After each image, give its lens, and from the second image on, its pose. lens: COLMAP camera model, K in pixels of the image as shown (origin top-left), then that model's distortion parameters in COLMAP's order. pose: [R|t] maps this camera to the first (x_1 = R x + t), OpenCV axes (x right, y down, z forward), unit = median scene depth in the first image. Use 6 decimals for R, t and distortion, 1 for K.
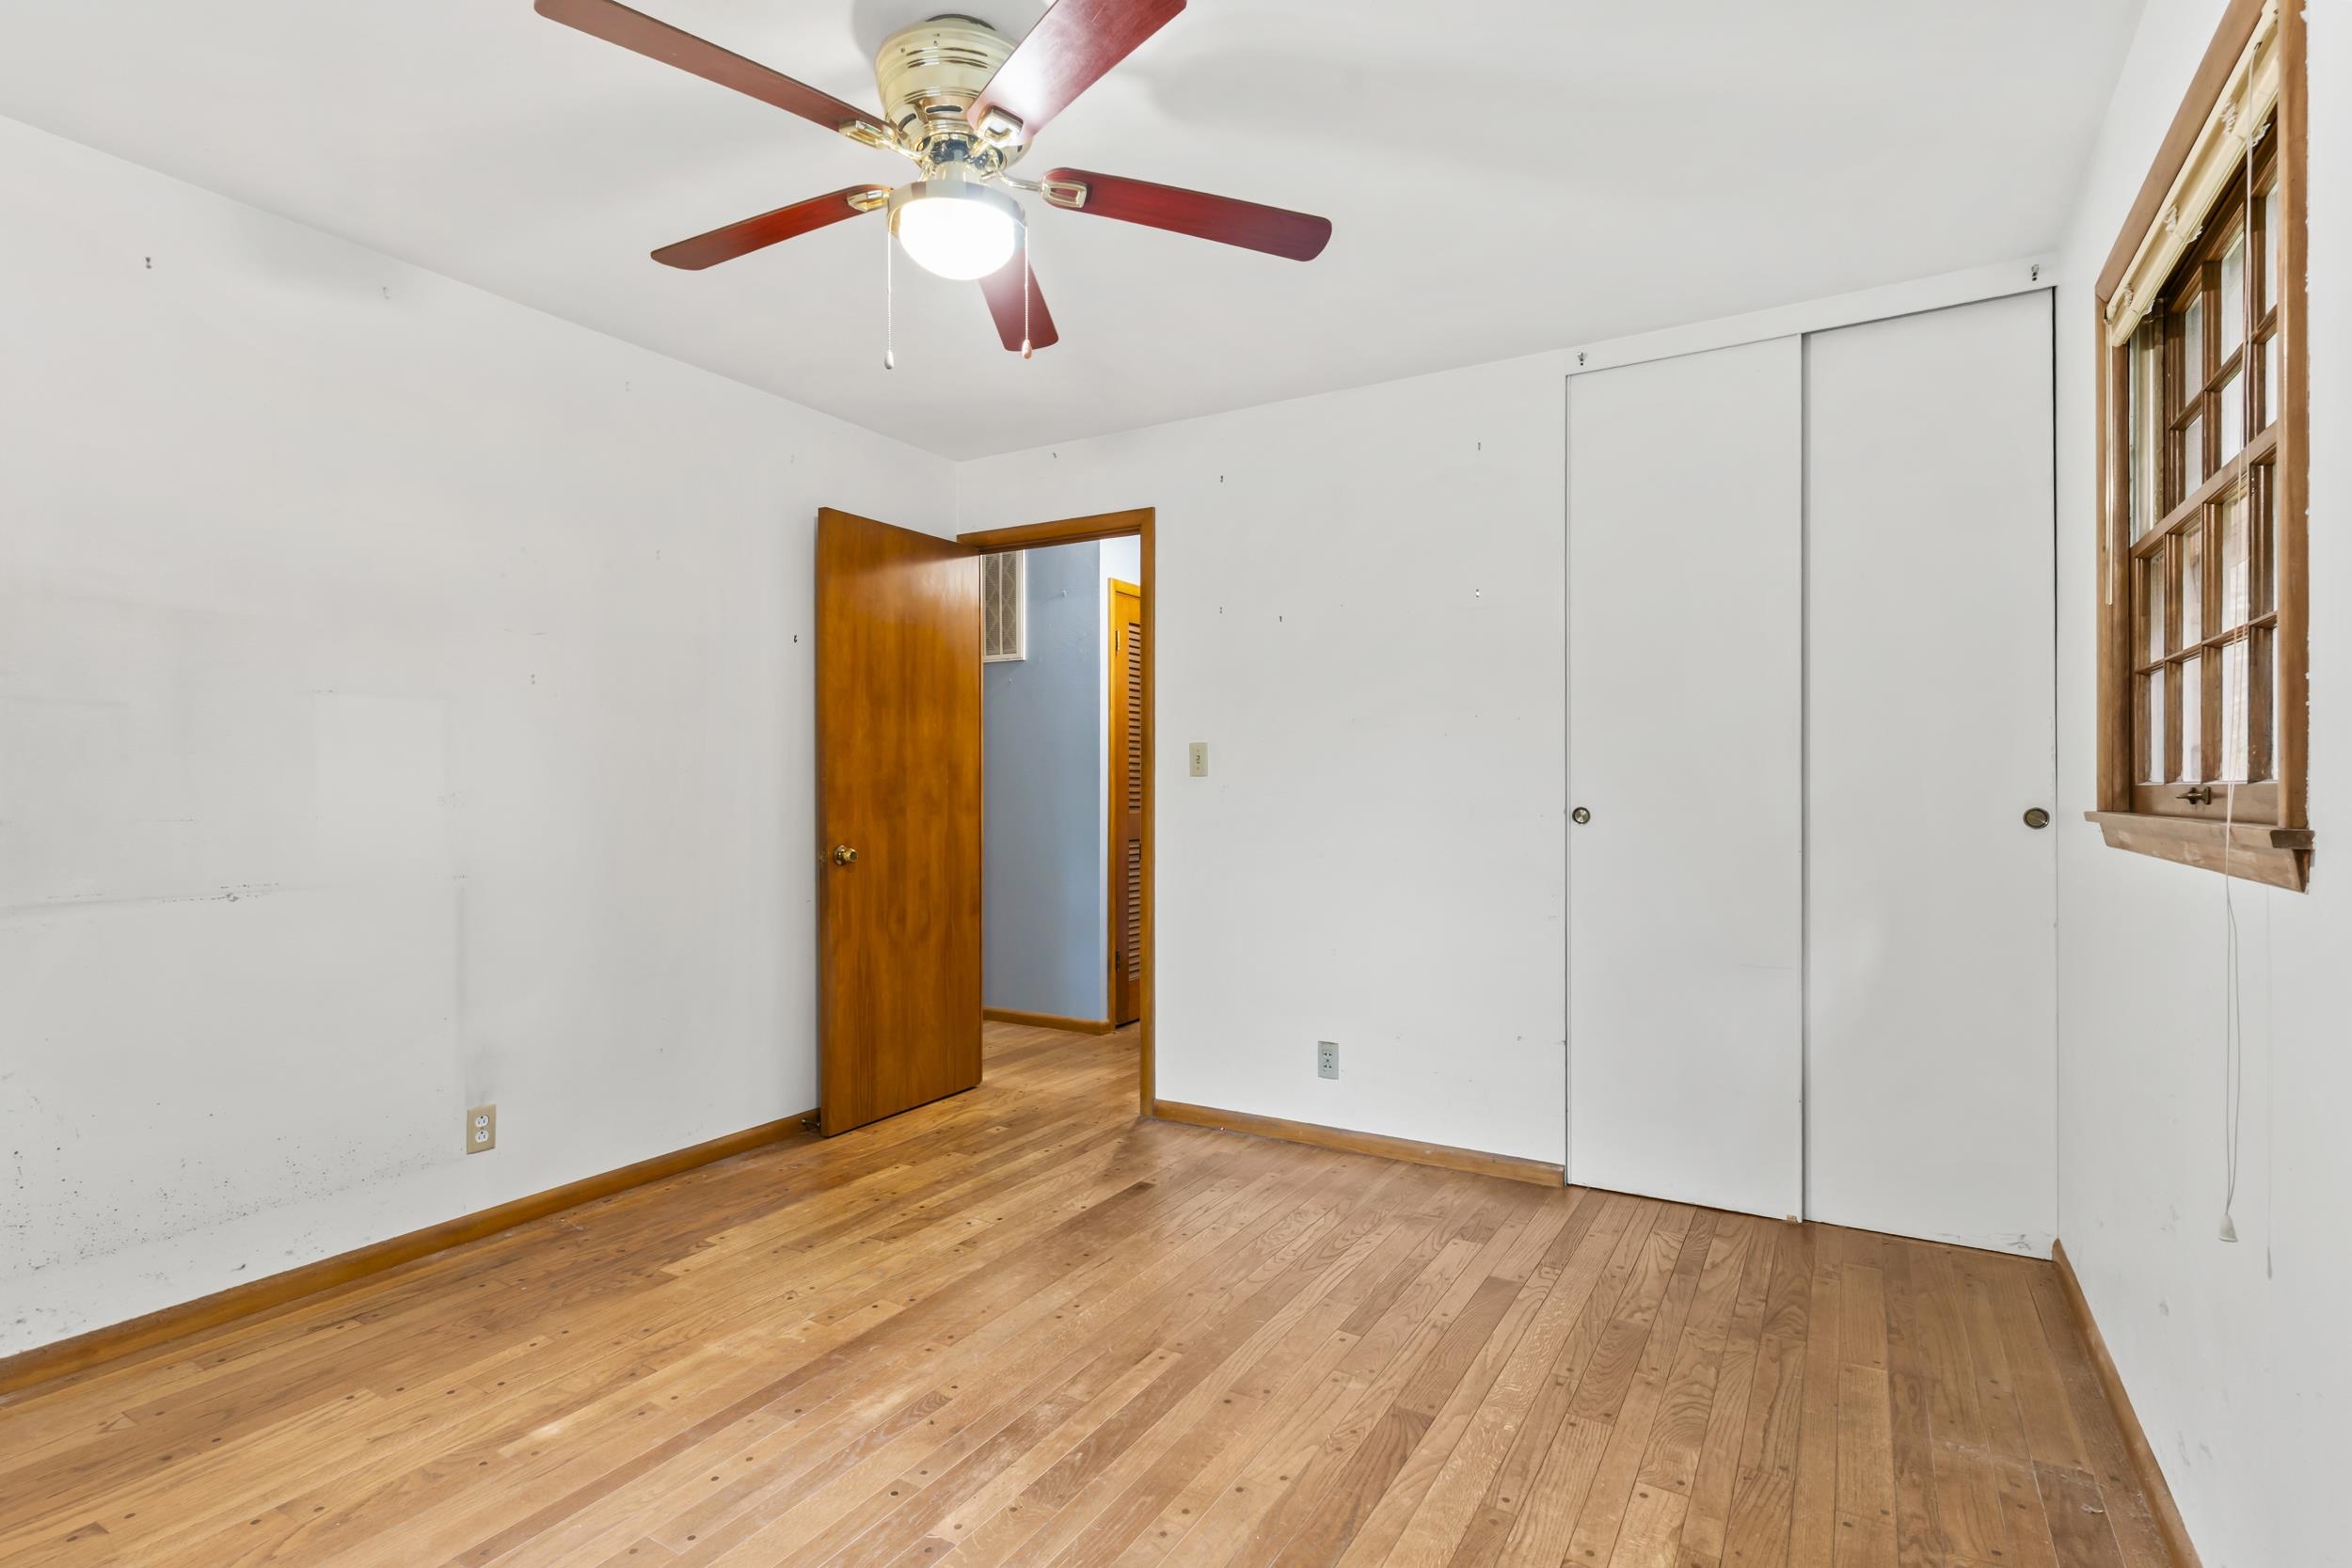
lens RADIAL K [[1140.9, 0, 1176.0], [0, 1140.9, 784.0], [0, 0, 1]] dist [0.001399, -0.000411]
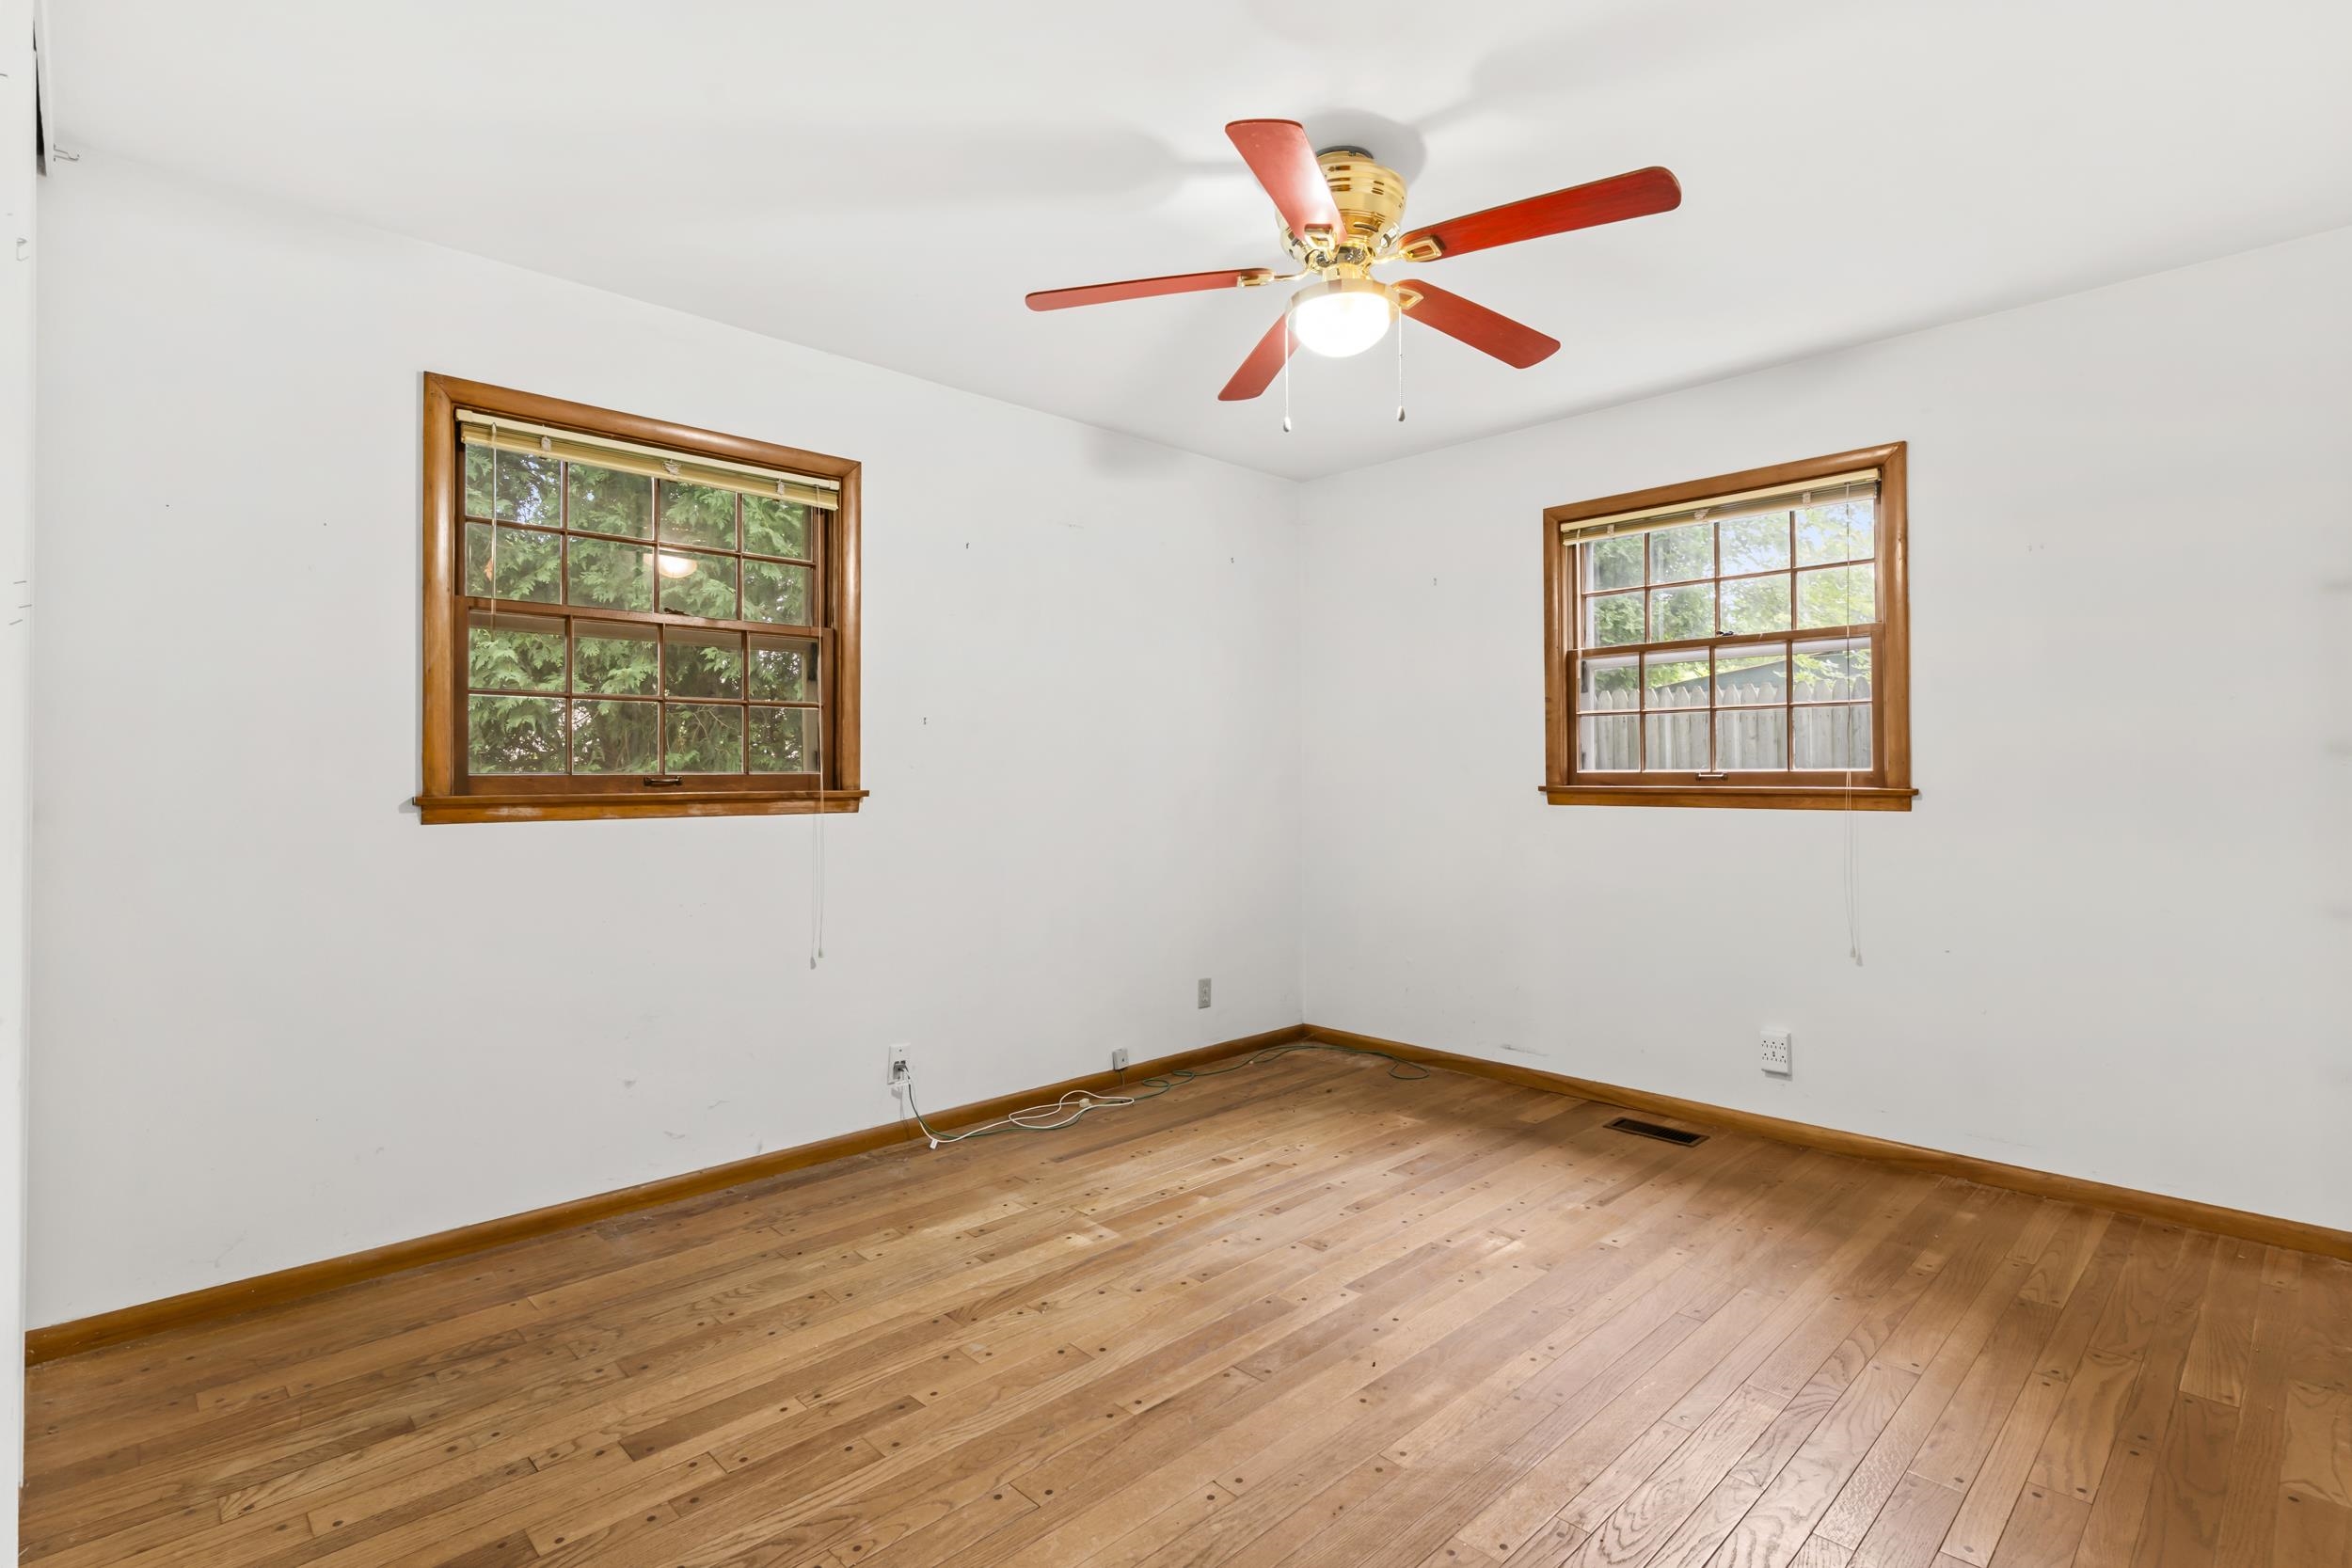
lens RADIAL K [[1140.9, 0, 1176.0], [0, 1140.9, 784.0], [0, 0, 1]] dist [0.001399, -0.000411]
pose [[-0.964971, 0.001826, 0.262352, -0.291293], [0.003360, 0.999980, 0.005398, 0.006760], [-0.262336, 0.006091, -0.964957, 1.940908]]
